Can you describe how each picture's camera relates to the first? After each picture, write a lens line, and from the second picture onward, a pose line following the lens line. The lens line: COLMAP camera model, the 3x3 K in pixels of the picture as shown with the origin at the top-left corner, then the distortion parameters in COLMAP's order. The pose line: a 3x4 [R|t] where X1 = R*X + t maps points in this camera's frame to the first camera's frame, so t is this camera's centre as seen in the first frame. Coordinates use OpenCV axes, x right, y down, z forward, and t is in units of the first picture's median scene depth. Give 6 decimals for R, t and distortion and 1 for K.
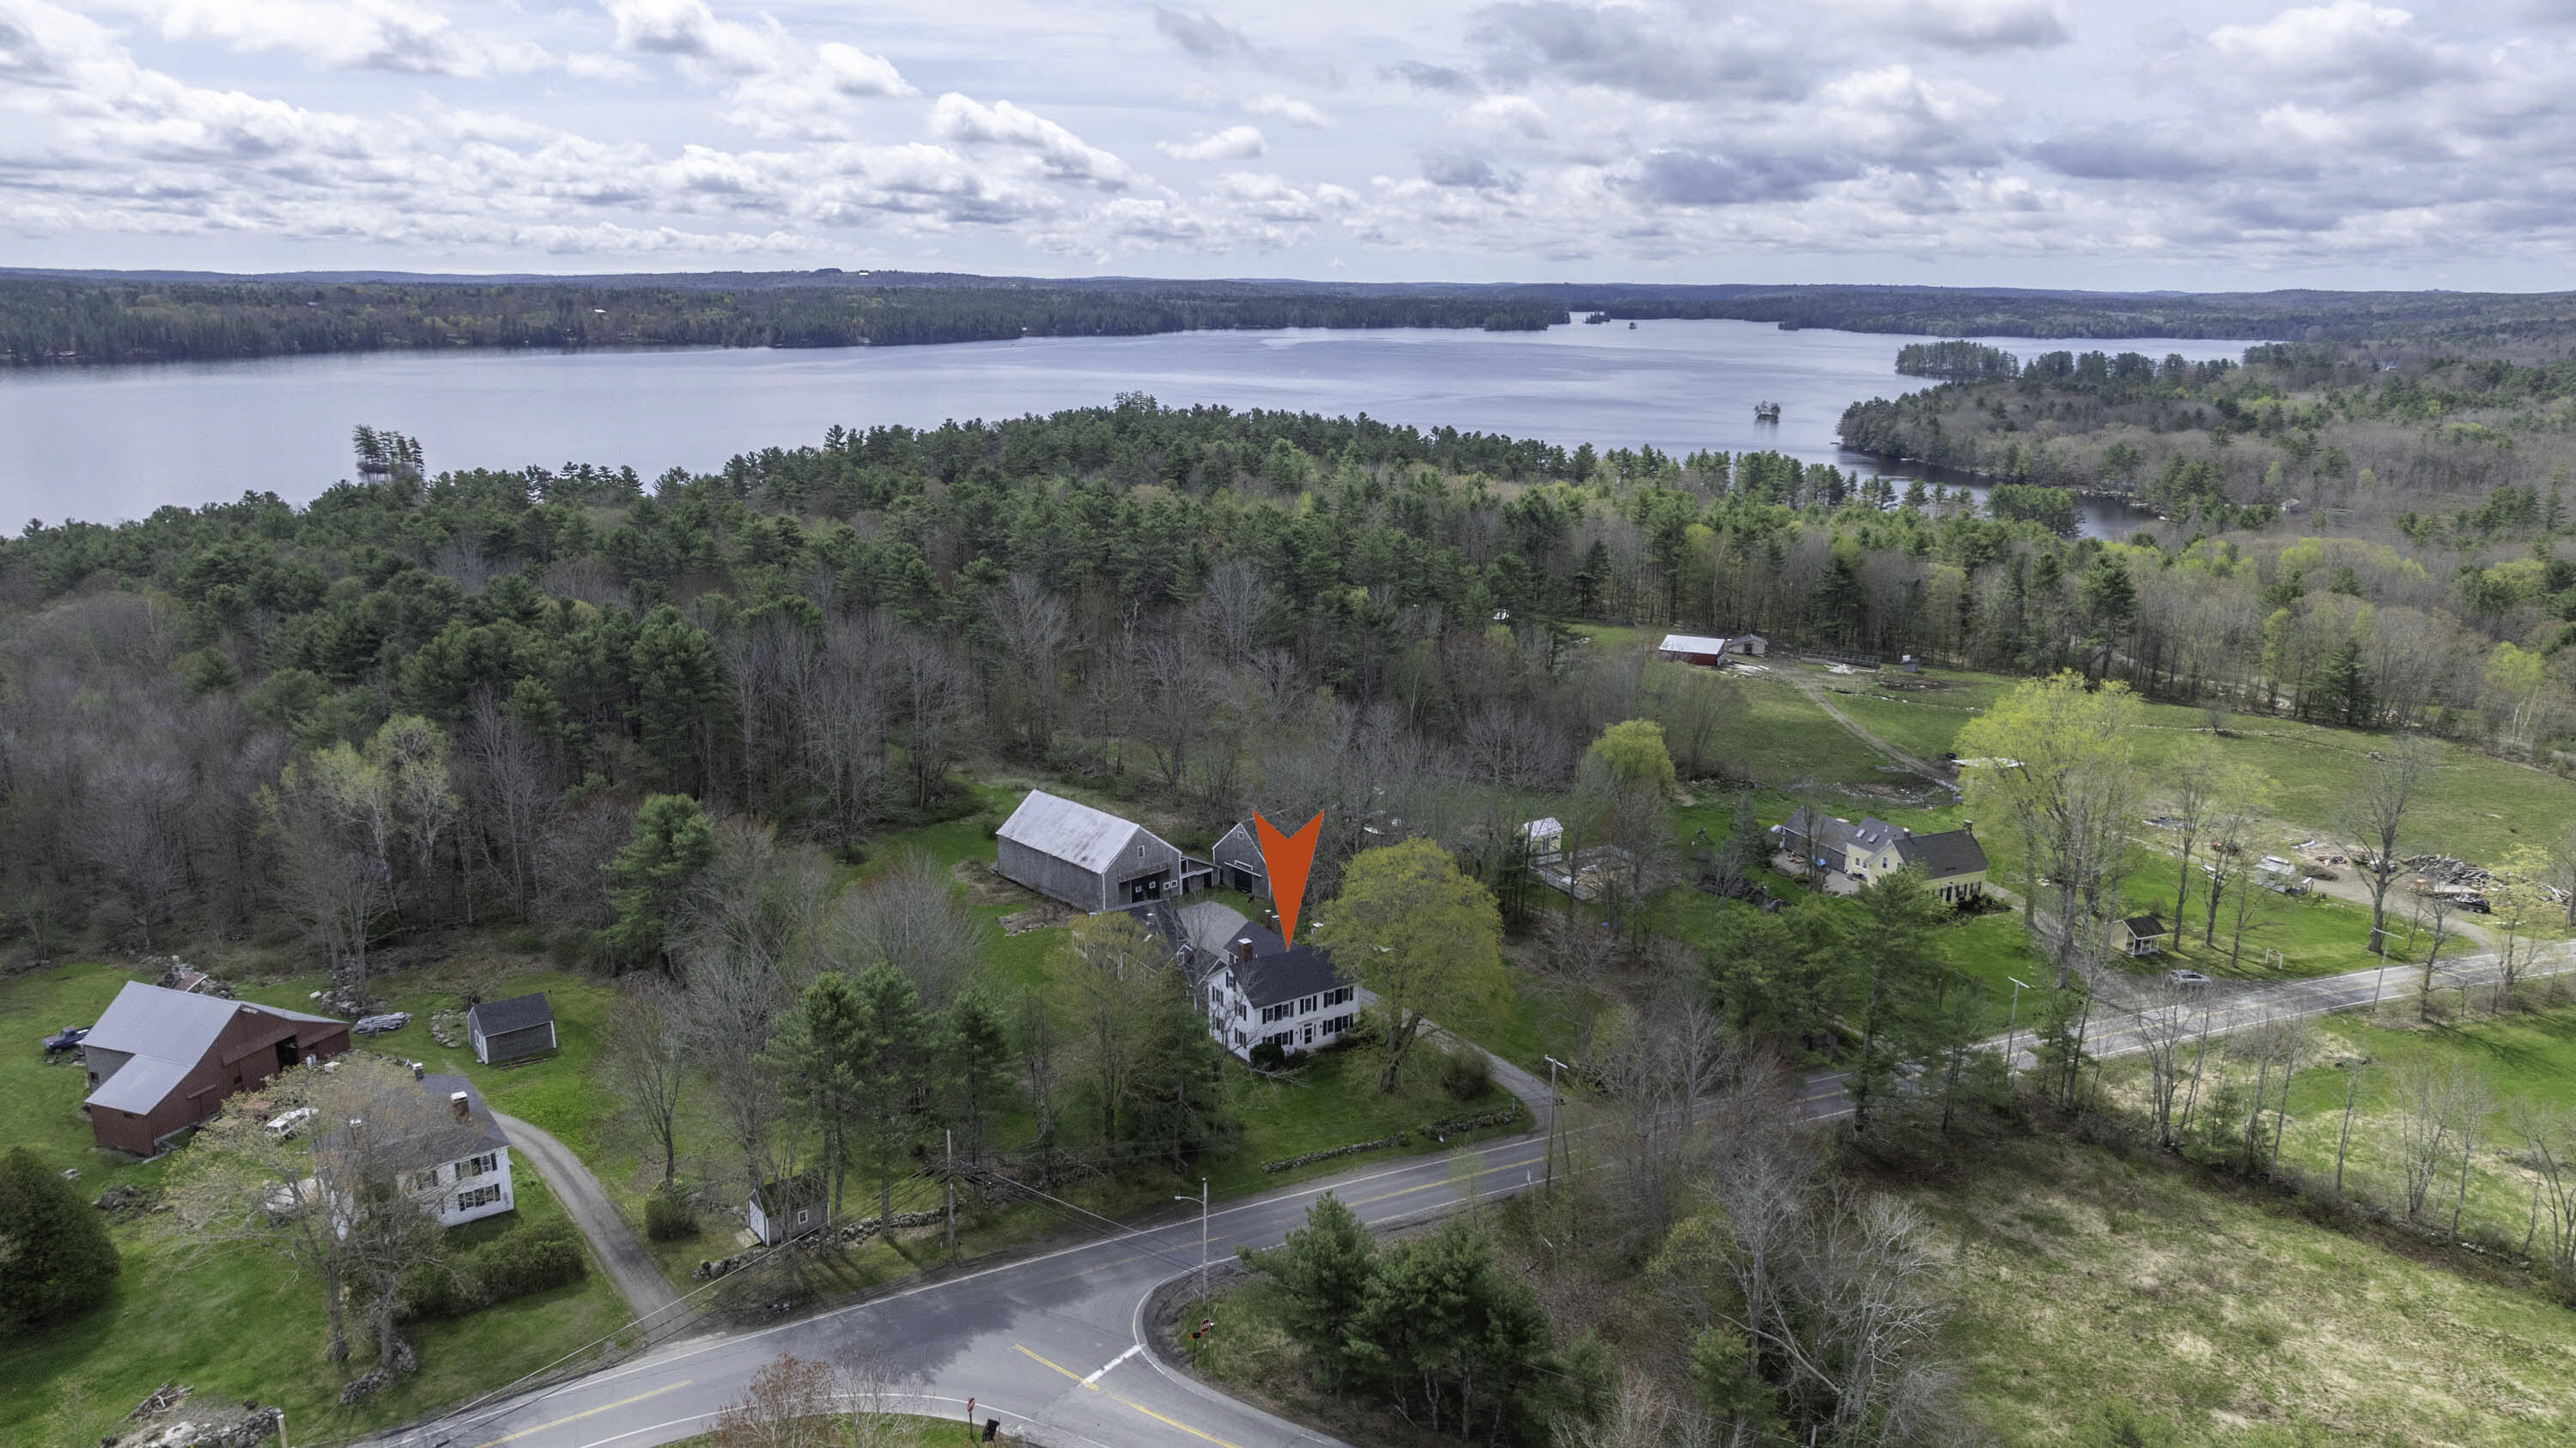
lens RADIAL K [[1847.7, 0, 1292.6], [0, 1847.7, 730.2], [0, 0, 1]] dist [-0.053670, 0.055594]
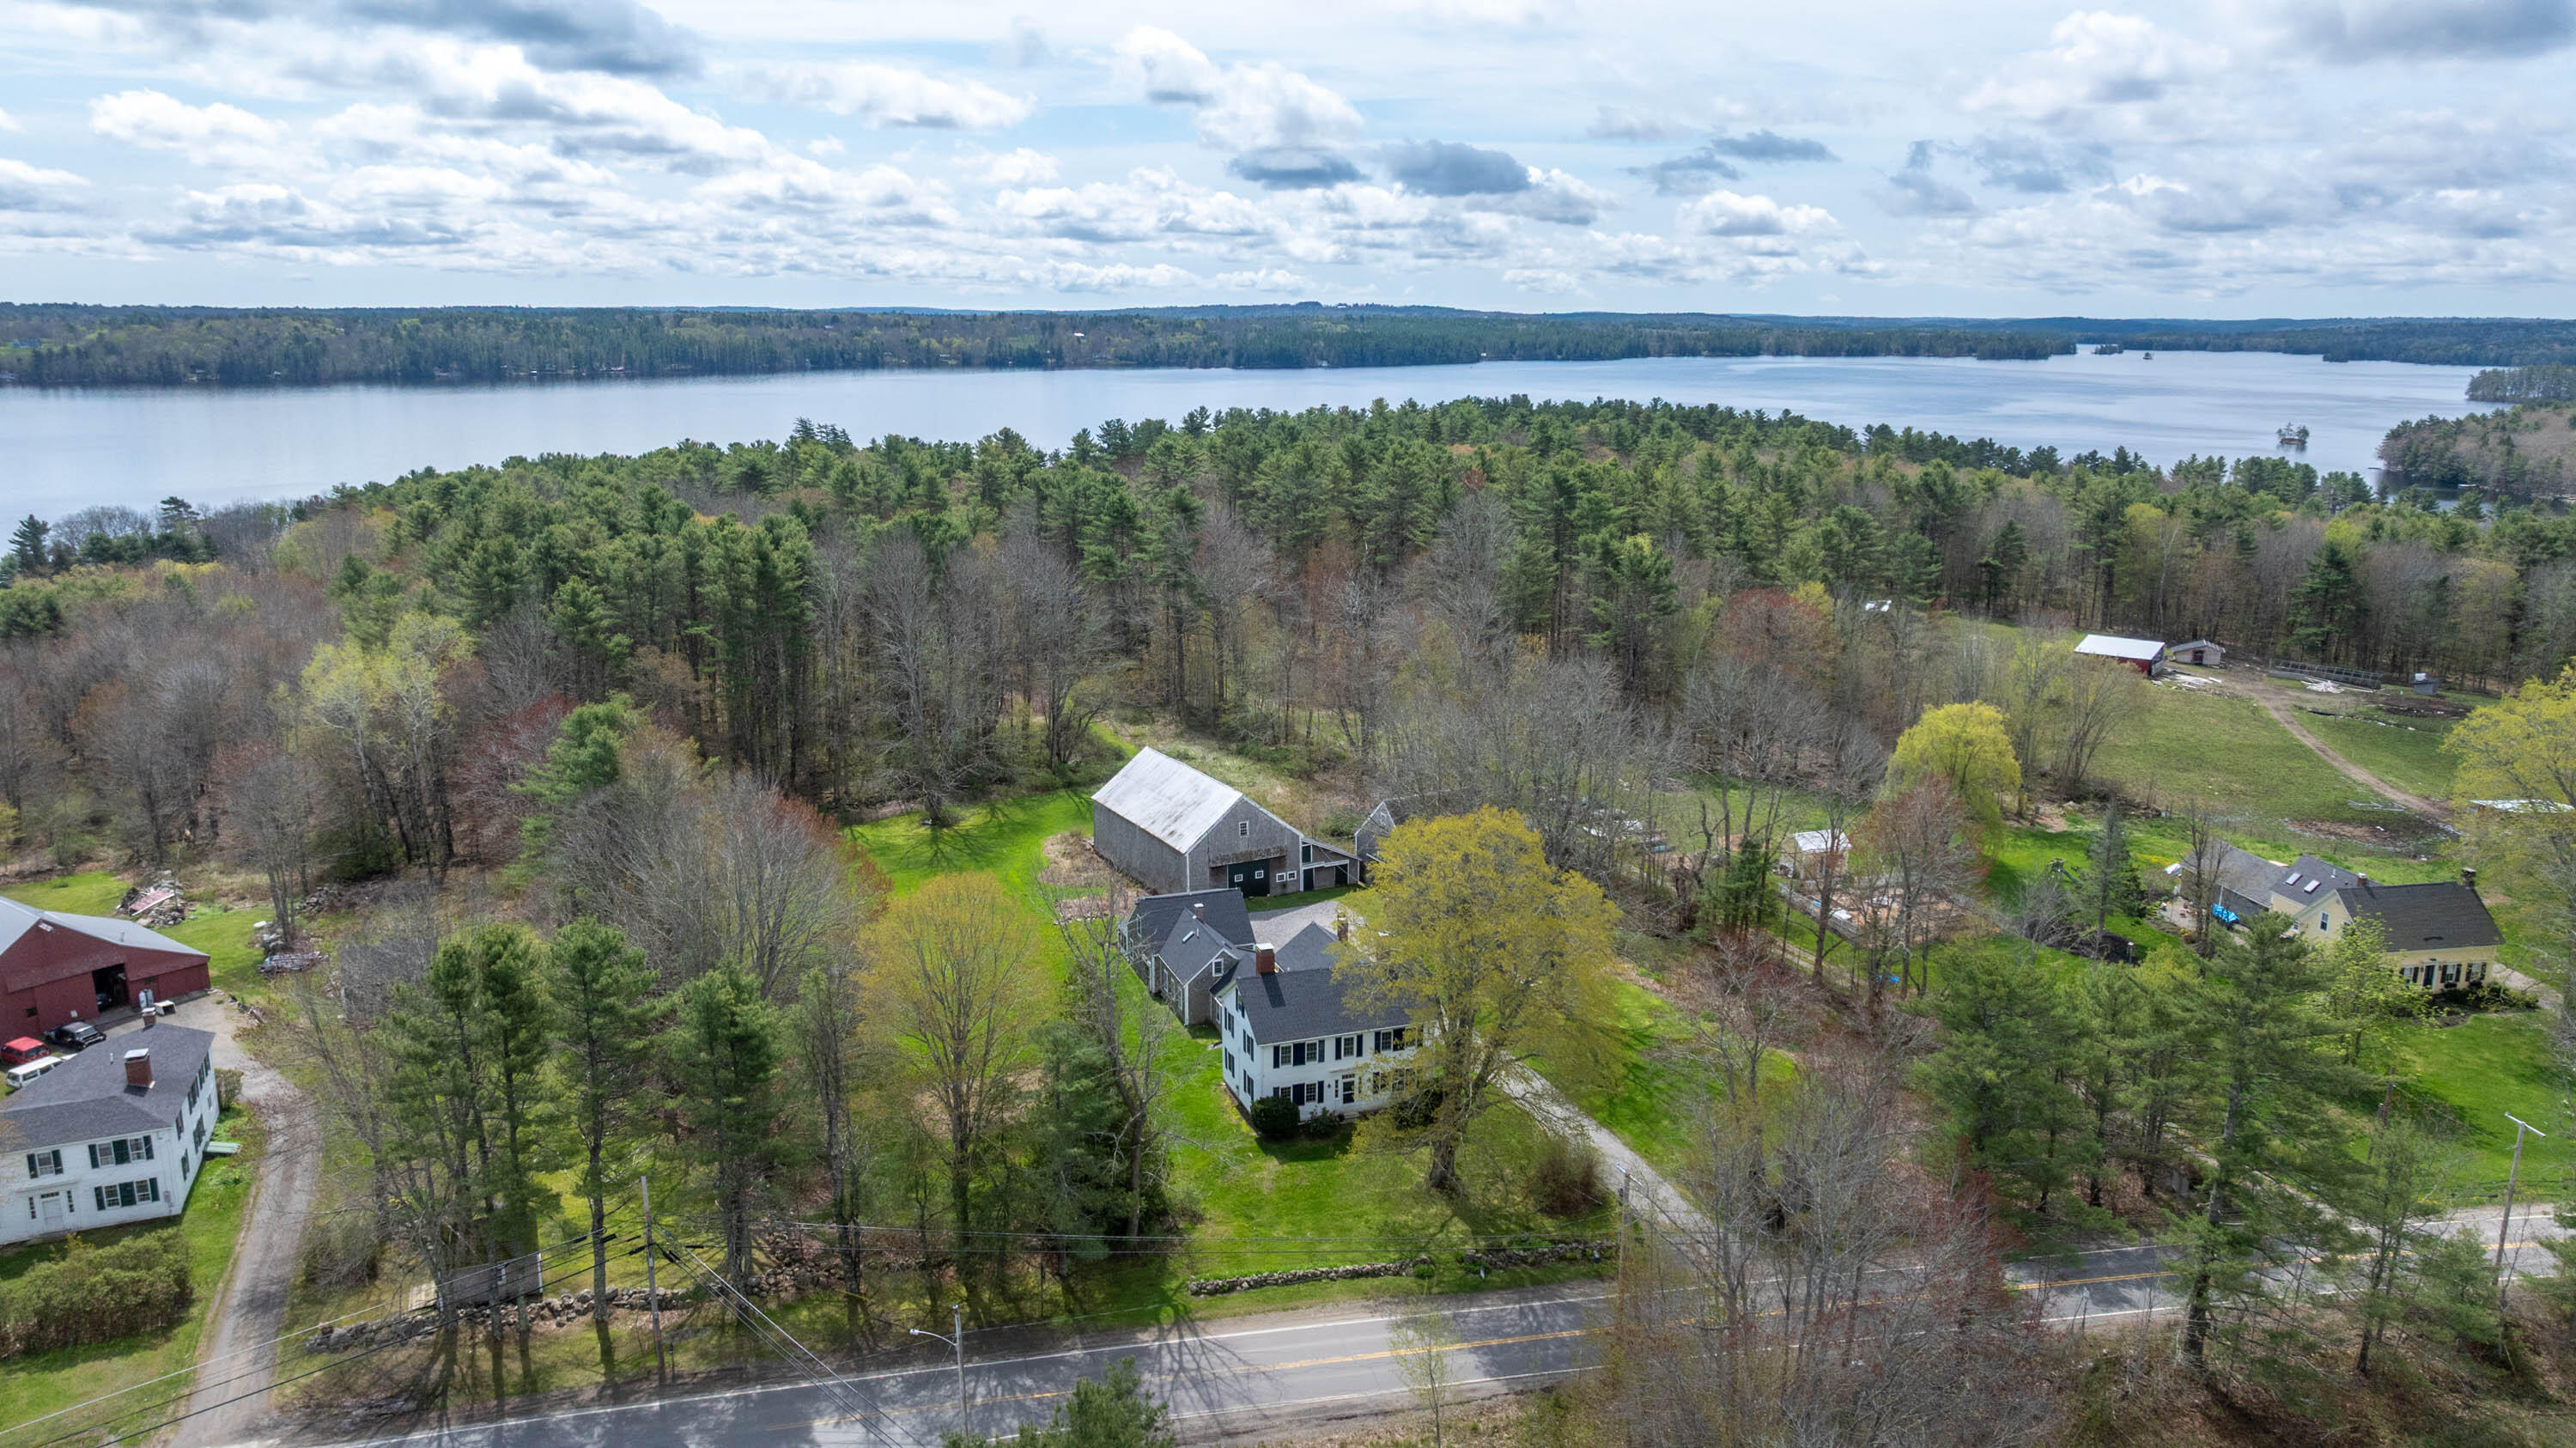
lens RADIAL K [[1847.7, 0, 1295.2], [0, 1847.7, 716.0], [0, 0, 1]] dist [-0.053670, 0.055594]
pose [[0.967093, 0.051268, -0.249203, 0.072206], [-0.058594, 0.998038, -0.022064, 0.020196], [0.247583, 0.035940, 0.968200, 0.155341]]
